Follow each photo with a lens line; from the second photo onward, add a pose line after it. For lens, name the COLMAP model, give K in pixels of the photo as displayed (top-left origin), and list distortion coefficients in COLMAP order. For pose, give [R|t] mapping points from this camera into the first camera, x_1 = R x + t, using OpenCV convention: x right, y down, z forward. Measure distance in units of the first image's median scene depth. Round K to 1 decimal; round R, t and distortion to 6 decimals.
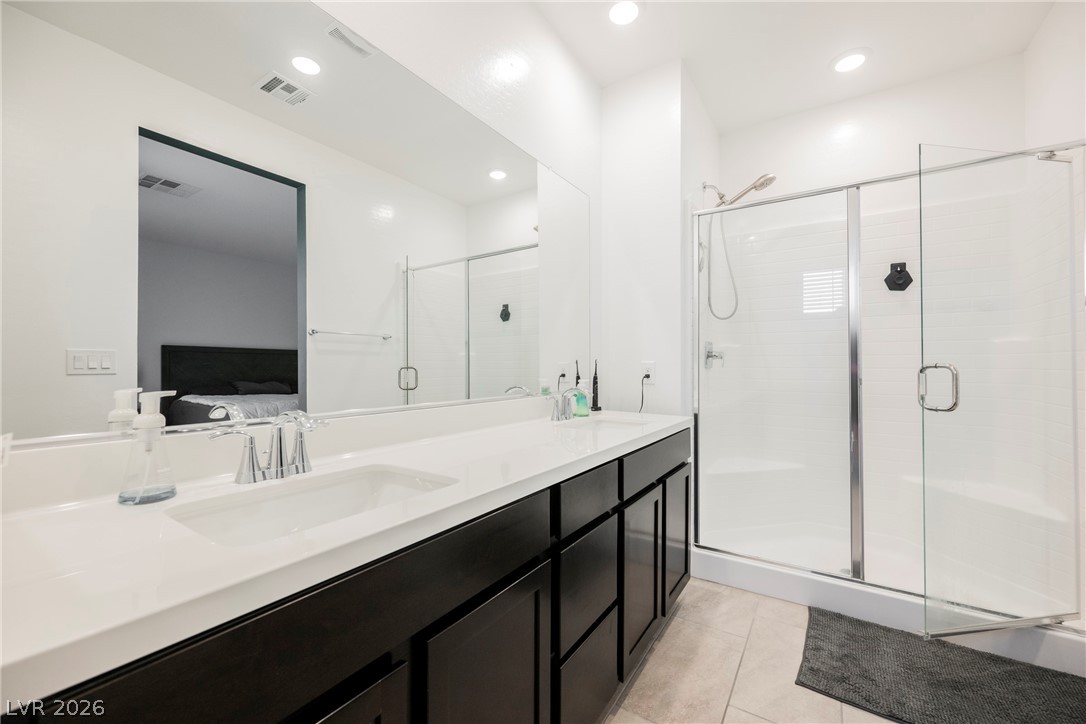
lens RADIAL K [[423.8, 0, 543.0], [0, 423.8, 362.0], [0, 0, 1]] dist [-0.000845, -0.000332]
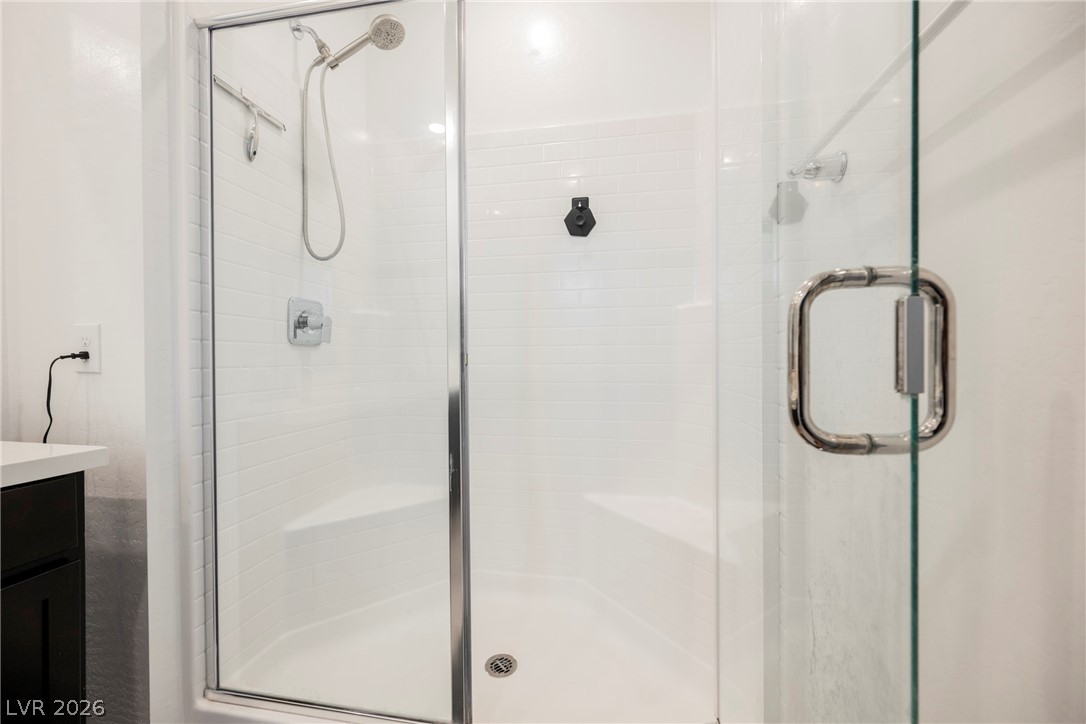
lens RADIAL K [[423.8, 0, 543.0], [0, 423.8, 362.0], [0, 0, 1]] dist [-0.000845, -0.000332]
pose [[0.916023, -0.007369, 0.401057, 0.574926], [0.004296, 0.999954, 0.008561, 0.042438], [-0.401102, -0.006119, 0.916013, 0.431777]]
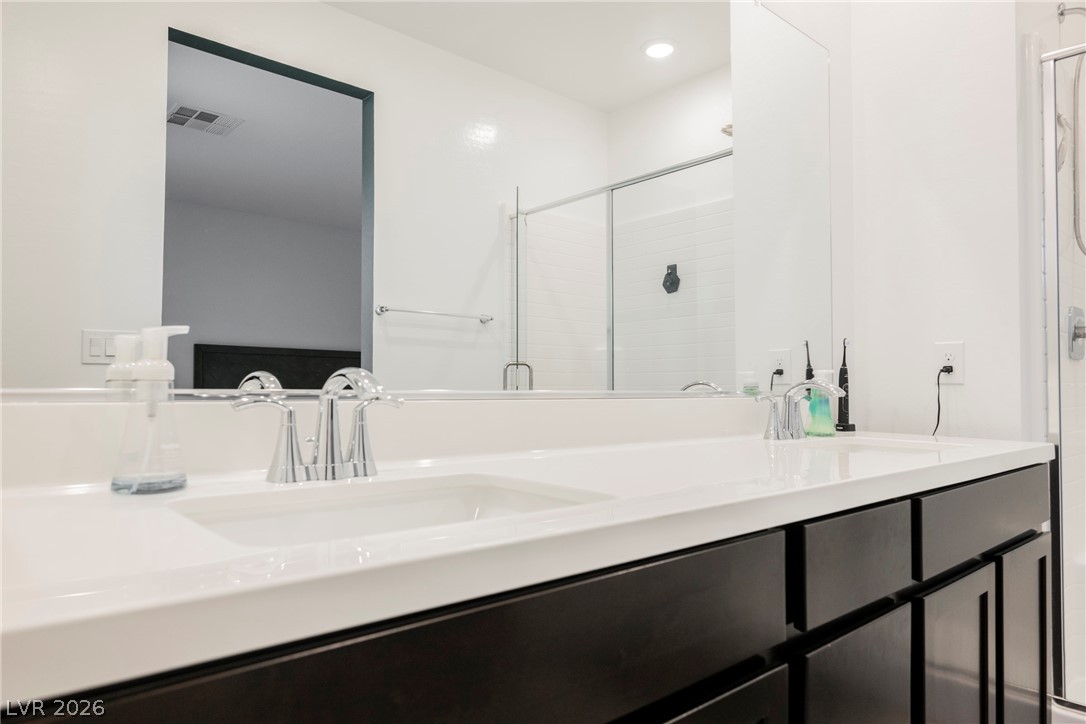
lens RADIAL K [[675.2, 0, 548.4], [0, 675.2, 368.5], [0, 0, 1]] dist [-0.000525, 0.000214]
pose [[0.967469, -0.002010, -0.252980, -0.027894], [-0.003904, 0.999731, -0.022872, 0.059466], [0.252958, 0.023116, 0.967201, 0.054561]]
